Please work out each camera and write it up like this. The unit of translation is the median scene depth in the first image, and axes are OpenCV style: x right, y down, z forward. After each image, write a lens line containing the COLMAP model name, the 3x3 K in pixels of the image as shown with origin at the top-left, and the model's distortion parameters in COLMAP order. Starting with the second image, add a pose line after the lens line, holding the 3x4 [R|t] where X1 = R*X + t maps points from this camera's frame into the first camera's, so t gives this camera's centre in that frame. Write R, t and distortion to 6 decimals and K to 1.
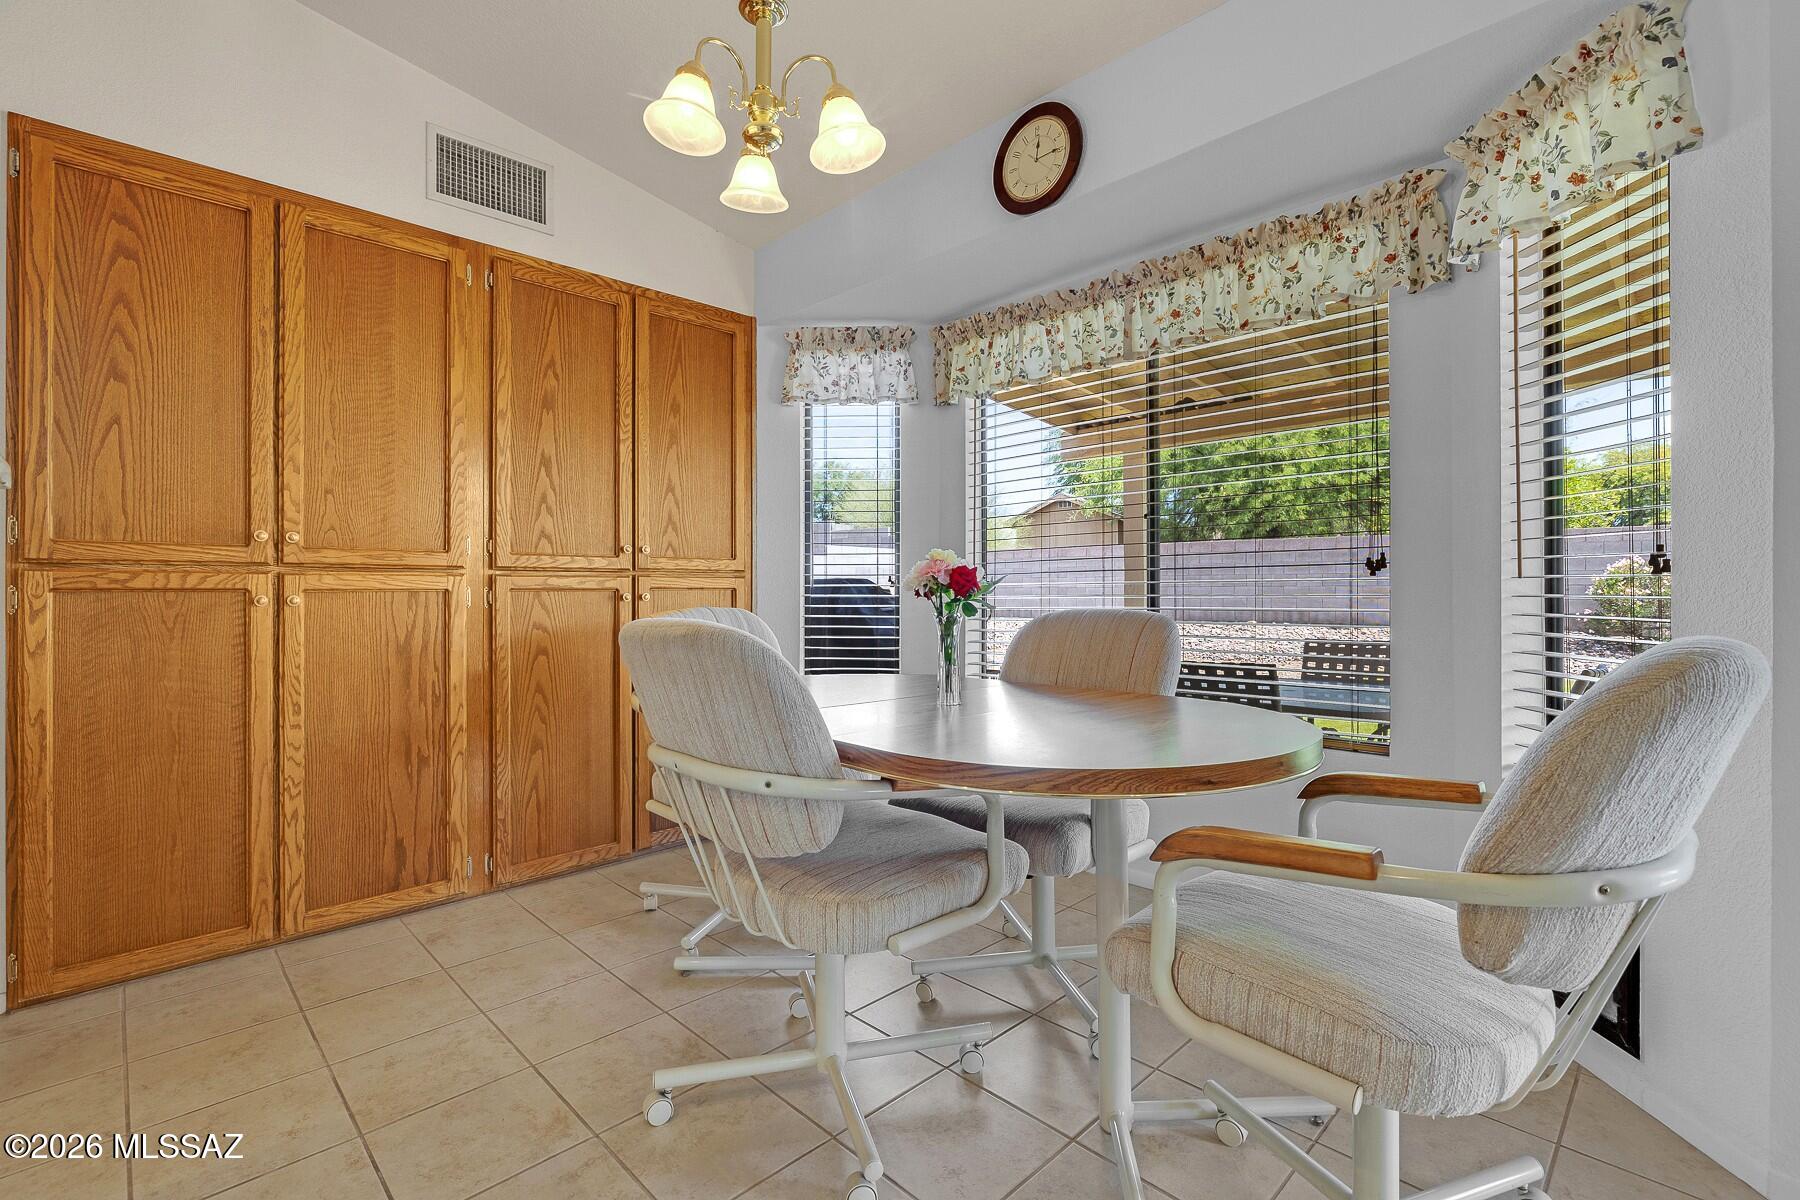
lens RADIAL K [[804.9, 0, 863.1], [0, 804.9, 592.2], [0, 0, 1]] dist [-0.002009, -0.000066]
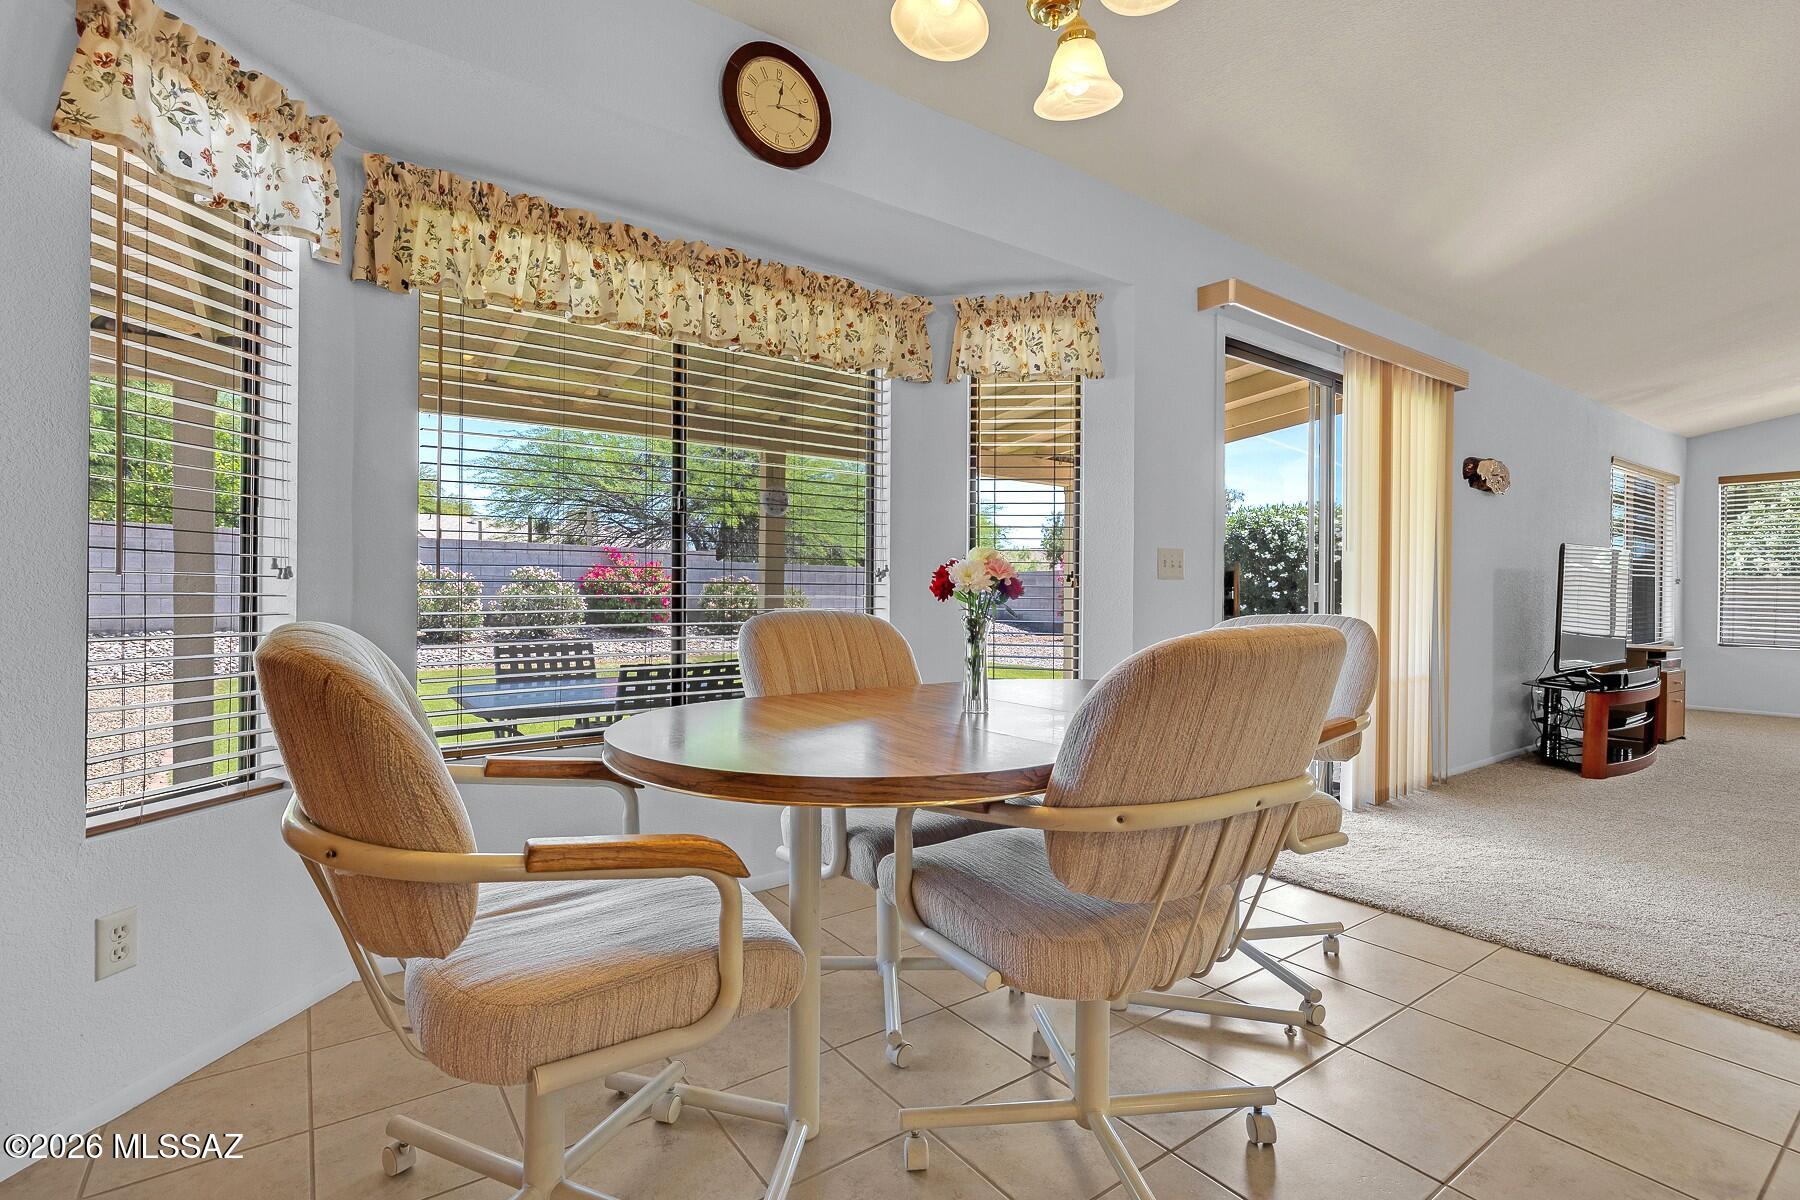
lens RADIAL K [[826.6, 0, 900.0], [0, 826.6, 600.0], [0, 0, 1]] dist [0.000107, 0.000080]
pose [[0.140314, -0.002978, 0.990103, -0.560580], [-0.006330, 0.999972, 0.003905, 0.003144], [-0.990087, -0.006815, 0.140291, 0.613264]]
